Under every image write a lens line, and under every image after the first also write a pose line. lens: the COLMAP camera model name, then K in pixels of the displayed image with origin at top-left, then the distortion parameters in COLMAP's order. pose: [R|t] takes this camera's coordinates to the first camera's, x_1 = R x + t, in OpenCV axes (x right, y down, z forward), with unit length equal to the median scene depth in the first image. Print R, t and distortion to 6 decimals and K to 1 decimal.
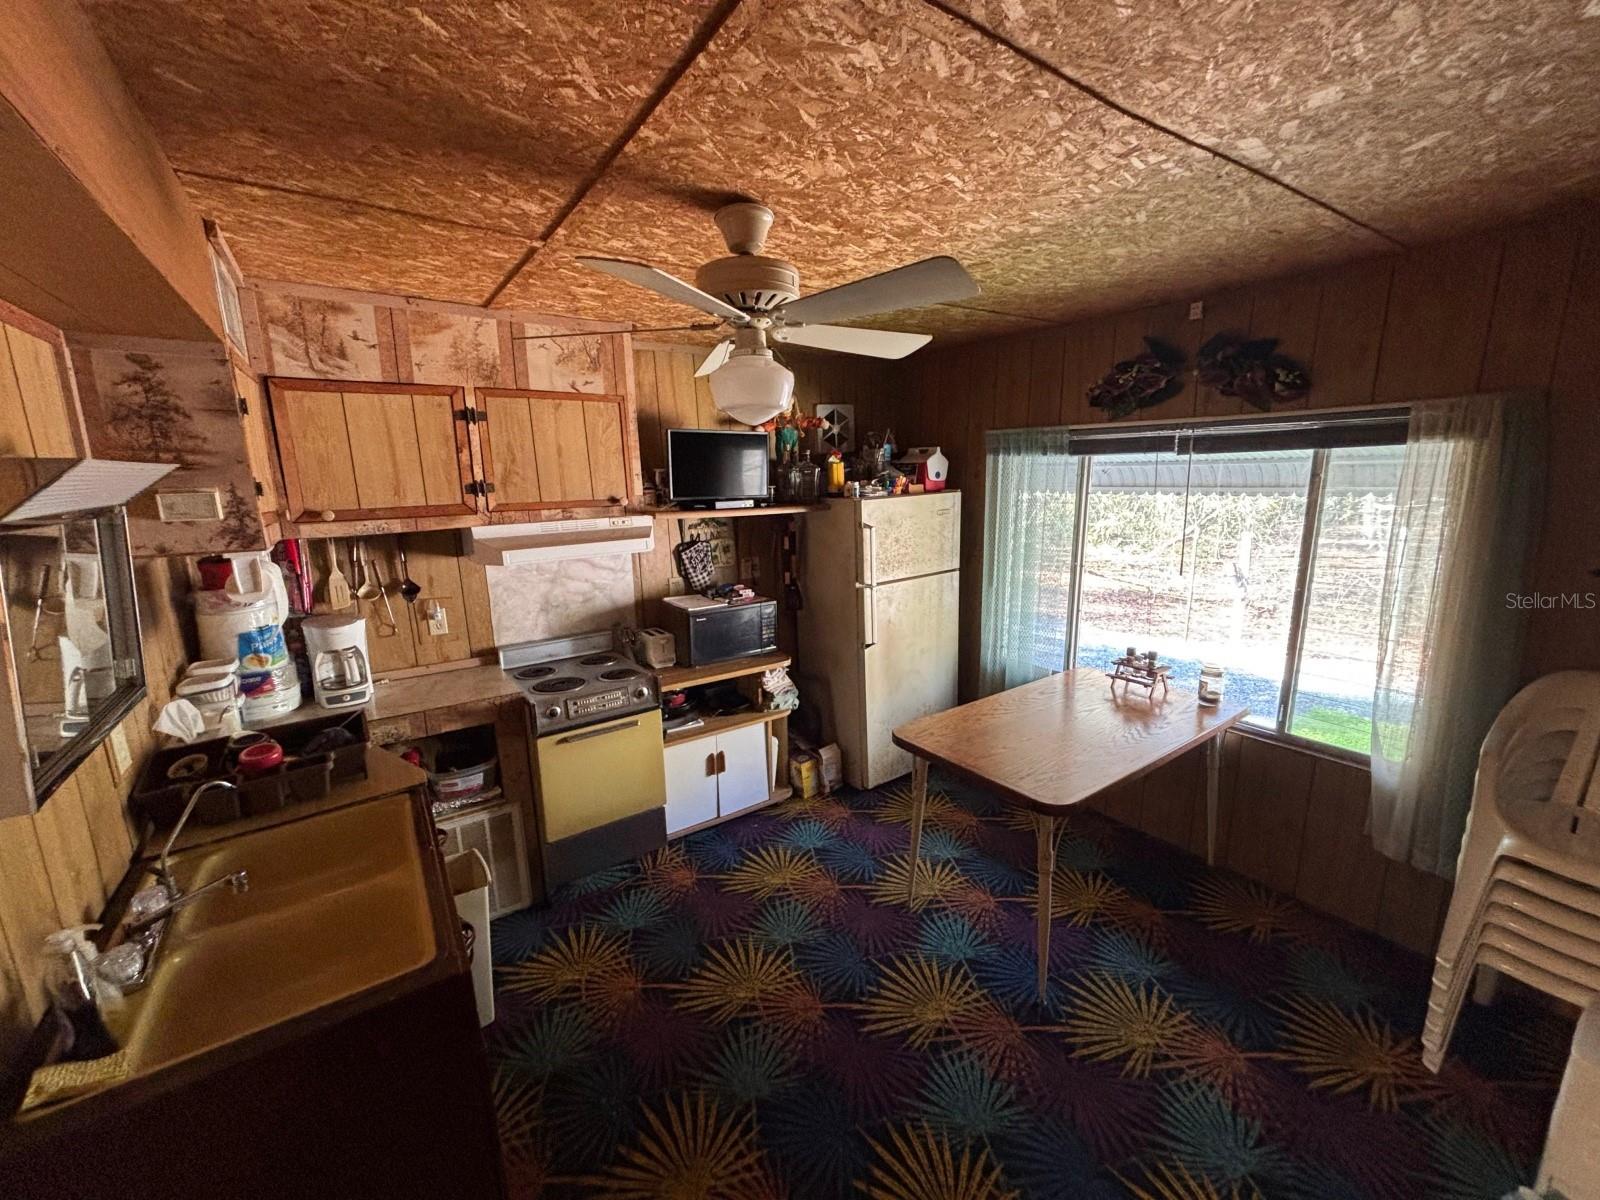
lens RADIAL K [[649.1, 0, 794.7], [0, 649.1, 598.3], [0, 0, 1]] dist [0.003715, 0.000065]
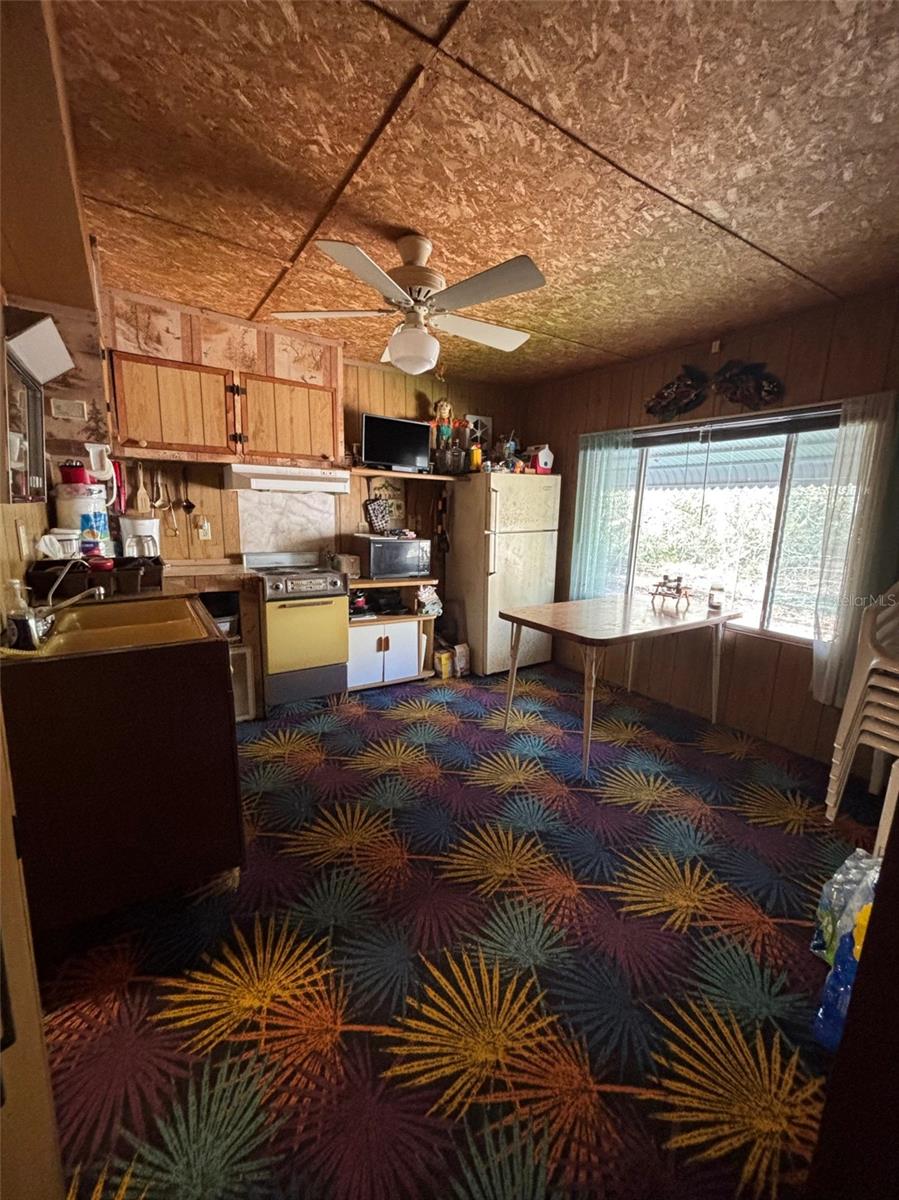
lens RADIAL K [[485.8, 0, 446.6], [0, 485.8, 593.2], [0, 0, 1]] dist [-0.001440, 0.003779]
pose [[0.998429, 0.053519, -0.016598, 0.050106], [-0.053854, 0.998338, -0.020497, 0.218768], [0.015473, 0.021358, 0.999652, -0.148756]]
